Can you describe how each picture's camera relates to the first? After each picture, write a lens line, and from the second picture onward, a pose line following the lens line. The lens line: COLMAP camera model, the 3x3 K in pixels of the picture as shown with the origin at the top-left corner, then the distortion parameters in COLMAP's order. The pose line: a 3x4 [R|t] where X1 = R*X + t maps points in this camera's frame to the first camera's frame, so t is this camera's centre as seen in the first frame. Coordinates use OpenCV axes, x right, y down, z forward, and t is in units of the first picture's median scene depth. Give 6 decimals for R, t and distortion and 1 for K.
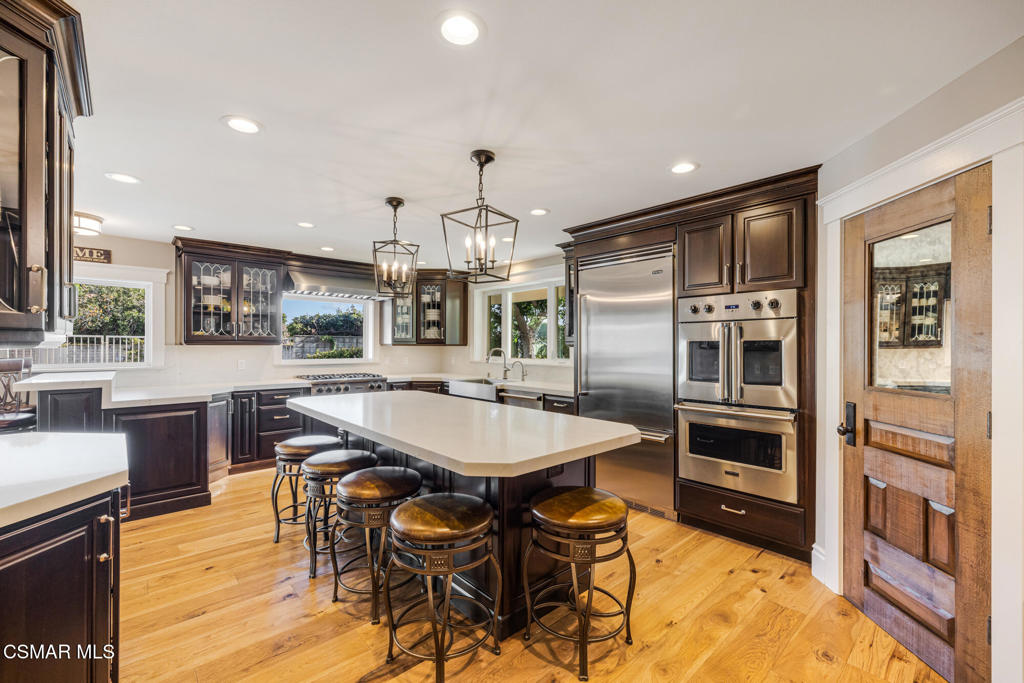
lens RADIAL K [[427.4, 0, 512.5], [0, 427.4, 347.2], [0, 0, 1]] dist [0.007160, 0.000243]
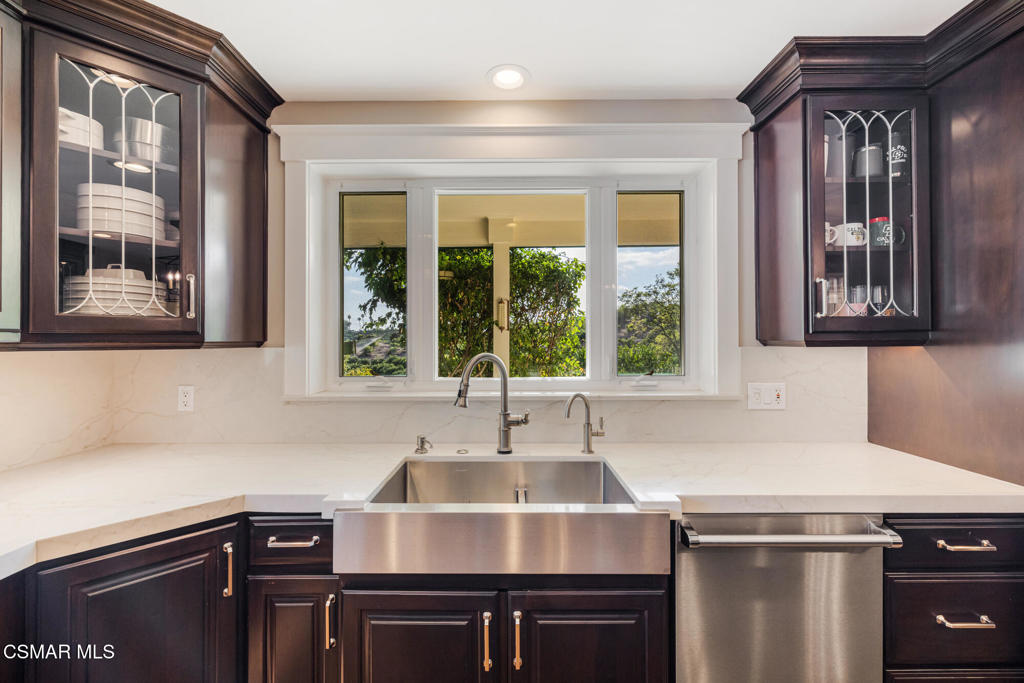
lens RADIAL K [[418.9, 0, 528.5], [0, 418.9, 338.4], [0, 0, 1]] dist [0.000296, -0.000013]
pose [[0.674720, -0.003925, 0.738063, -0.208677], [0.011521, 0.999920, -0.005215, -0.007136], [-0.737984, 0.012022, 0.674711, 0.702929]]
